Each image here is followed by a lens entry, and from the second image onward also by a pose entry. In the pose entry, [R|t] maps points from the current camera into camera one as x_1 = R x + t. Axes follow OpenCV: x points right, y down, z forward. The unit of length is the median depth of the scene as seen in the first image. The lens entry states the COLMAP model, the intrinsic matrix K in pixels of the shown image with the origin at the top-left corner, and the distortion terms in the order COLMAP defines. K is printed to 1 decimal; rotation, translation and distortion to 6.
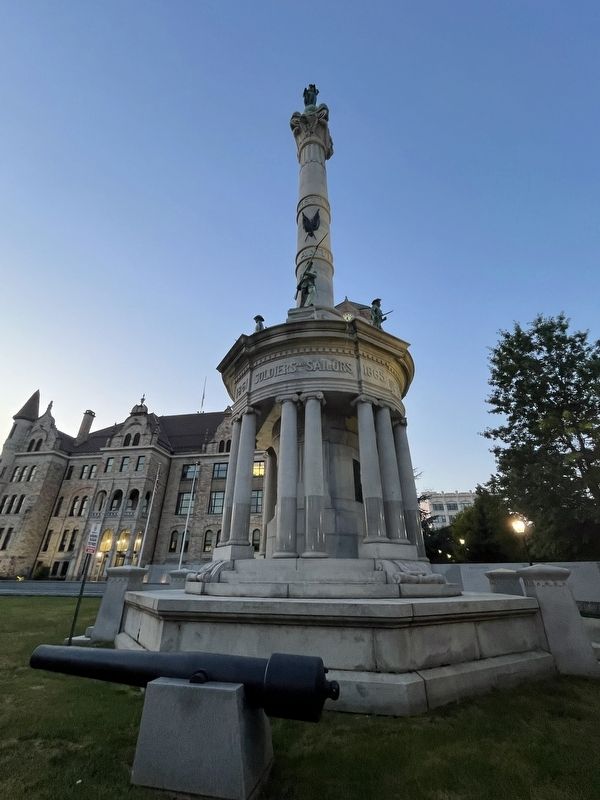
lens RADIAL K [[338.2, 0, 300.0], [0, 338.2, 400.0], [0, 0, 1]] dist [0.011878, -0.000232]
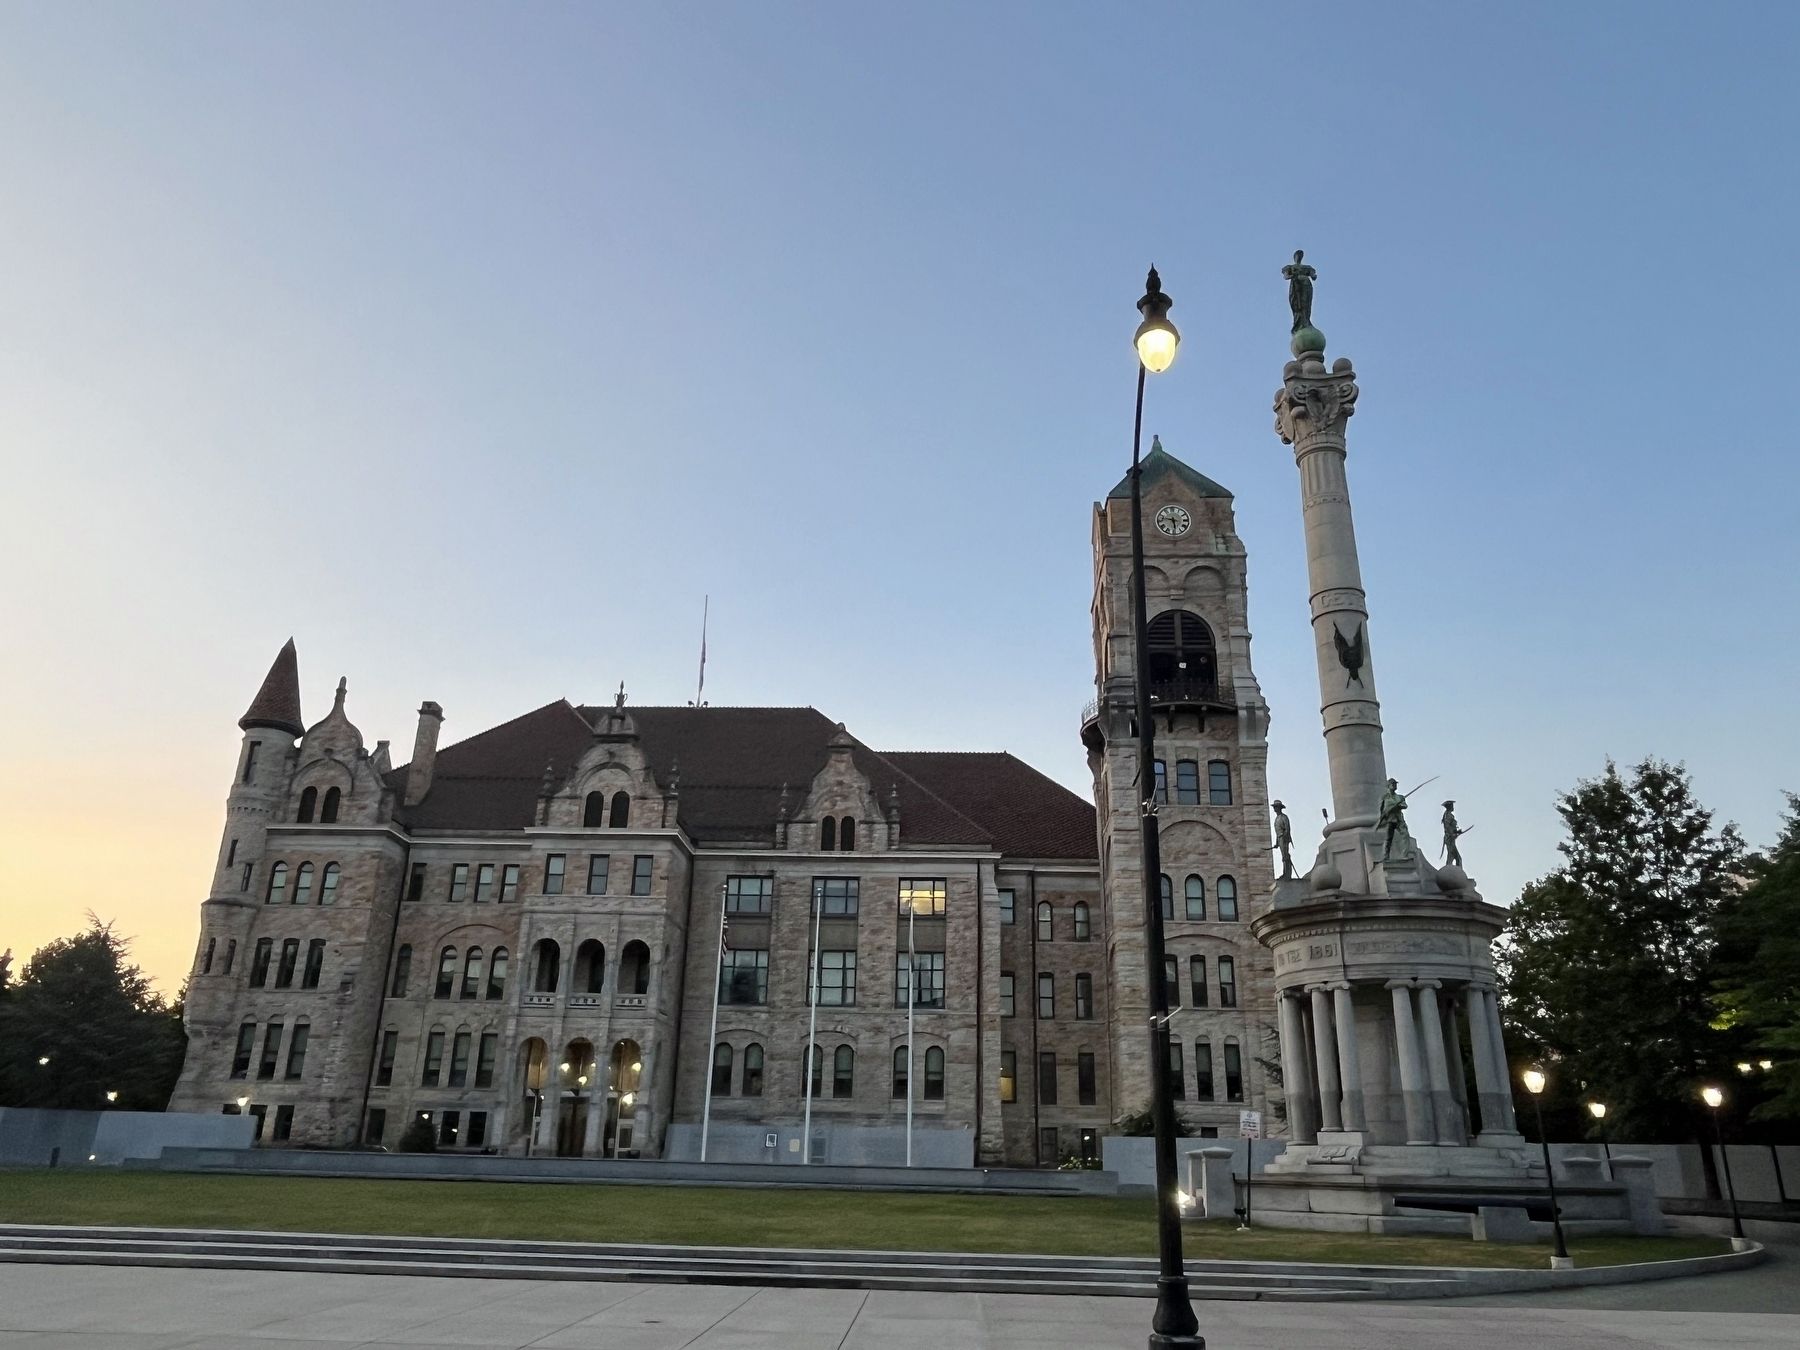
lens RADIAL K [[1250.1, 0, 900.0], [0, 1250.1, 675.0], [0, 0, 1]] dist [0.007121, 0.005994]
pose [[0.990514, 0.062687, 0.122278, -0.372016], [-0.075984, 0.991319, 0.107300, -0.220085], [-0.114491, -0.115573, 0.986679, -0.429273]]
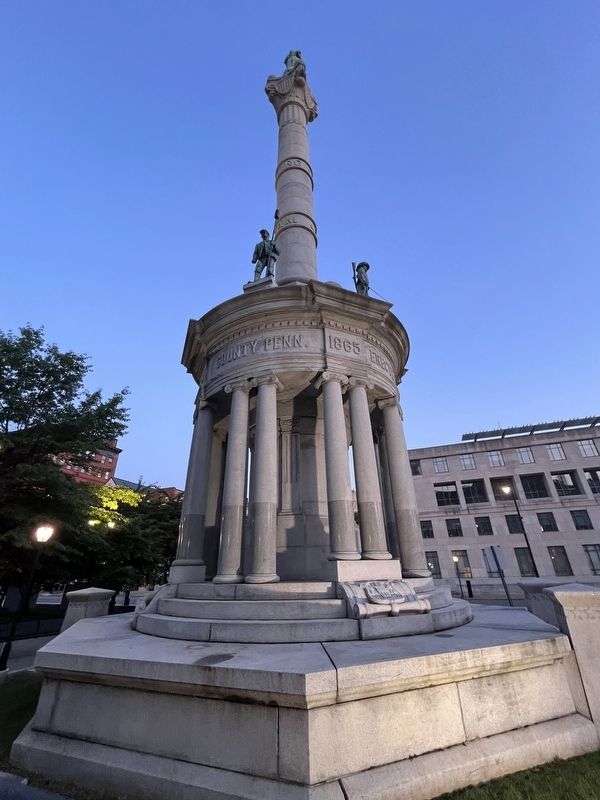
lens RADIAL K [[338.2, 0, 300.0], [0, 338.2, 400.0], [0, 0, 1]] dist [0.011878, -0.000232]
pose [[0.985667, -0.096696, -0.138237, 0.043958], [0.098341, 0.995140, 0.005103, 0.007527], [0.137072, -0.018624, 0.990386, 0.037612]]
